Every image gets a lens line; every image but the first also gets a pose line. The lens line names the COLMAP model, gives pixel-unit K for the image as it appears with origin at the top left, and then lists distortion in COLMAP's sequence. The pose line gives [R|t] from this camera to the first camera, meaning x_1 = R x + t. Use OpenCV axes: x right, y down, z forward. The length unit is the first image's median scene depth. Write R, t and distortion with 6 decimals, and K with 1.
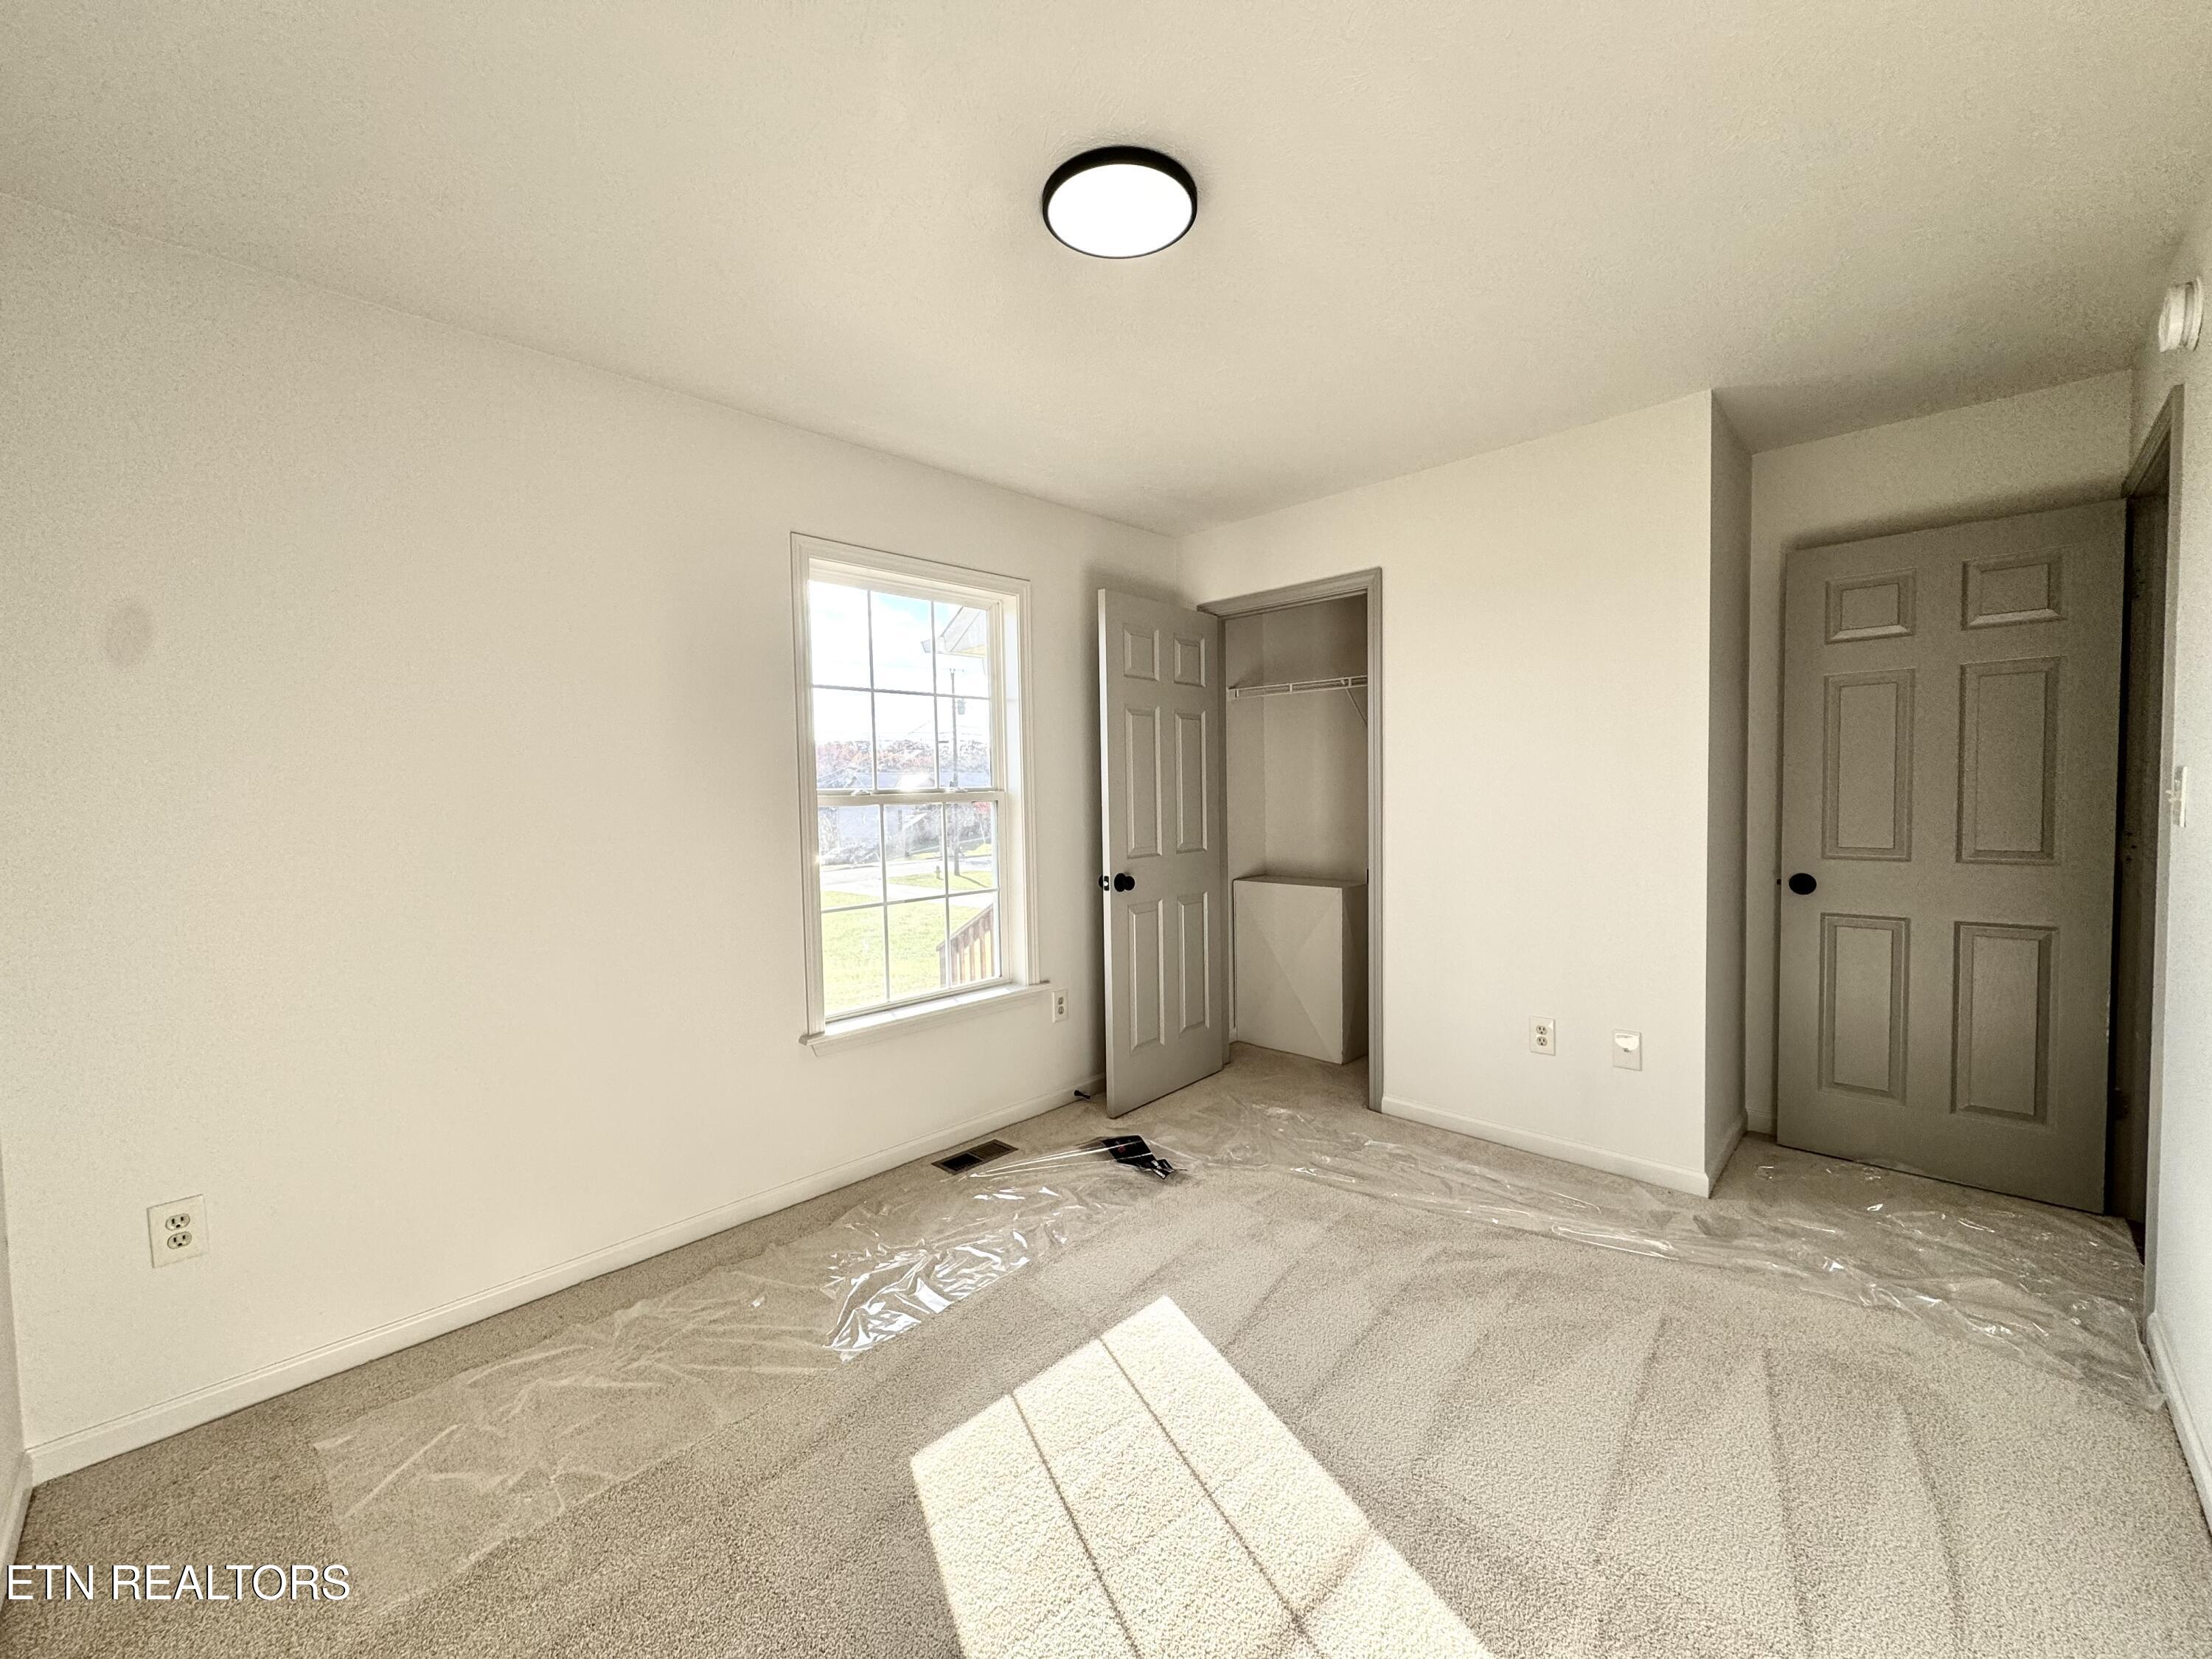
lens RADIAL K [[883.1, 0, 1106.0], [0, 883.1, 829.5], [0, 0, 1]] dist [0.003302, 0.000078]
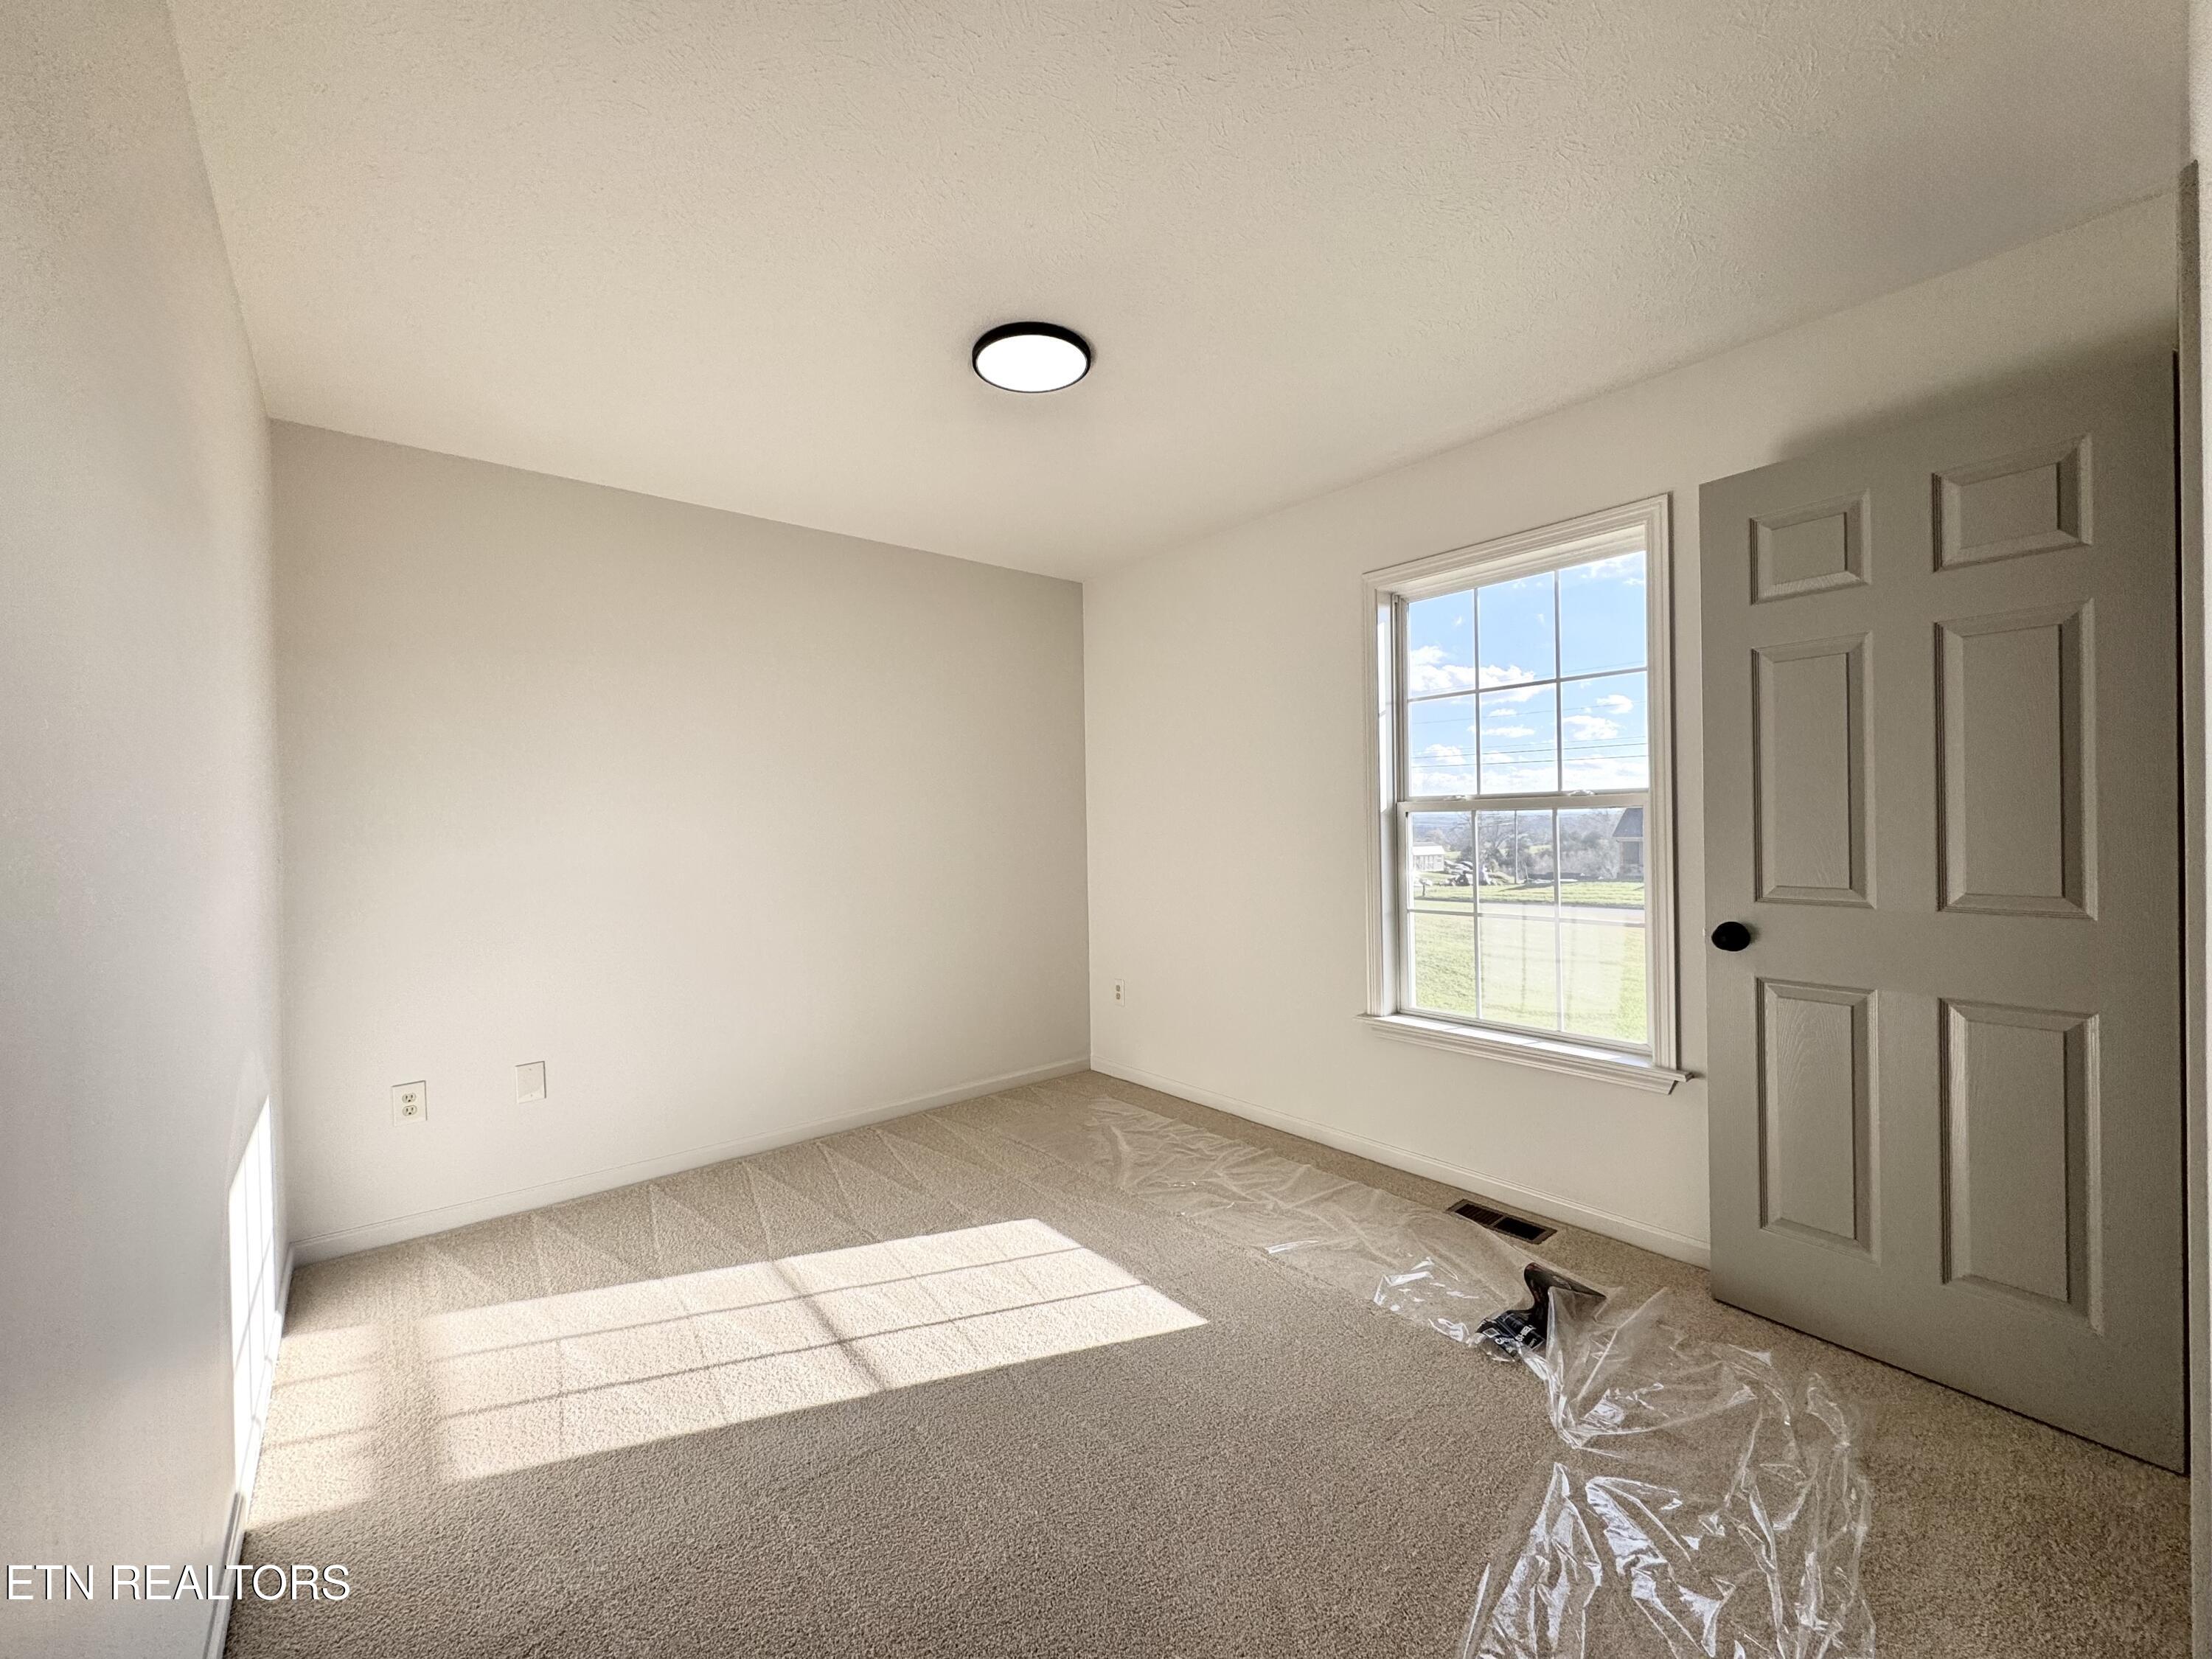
lens RADIAL K [[883.1, 0, 1106.0], [0, 883.1, 829.5], [0, 0, 1]] dist [0.003302, 0.000078]
pose [[-0.103568, 0.025395, -0.994298, 0.738527], [-0.025409, 0.999280, 0.028169, -0.023814], [0.994298, 0.028182, -0.102848, 0.702680]]
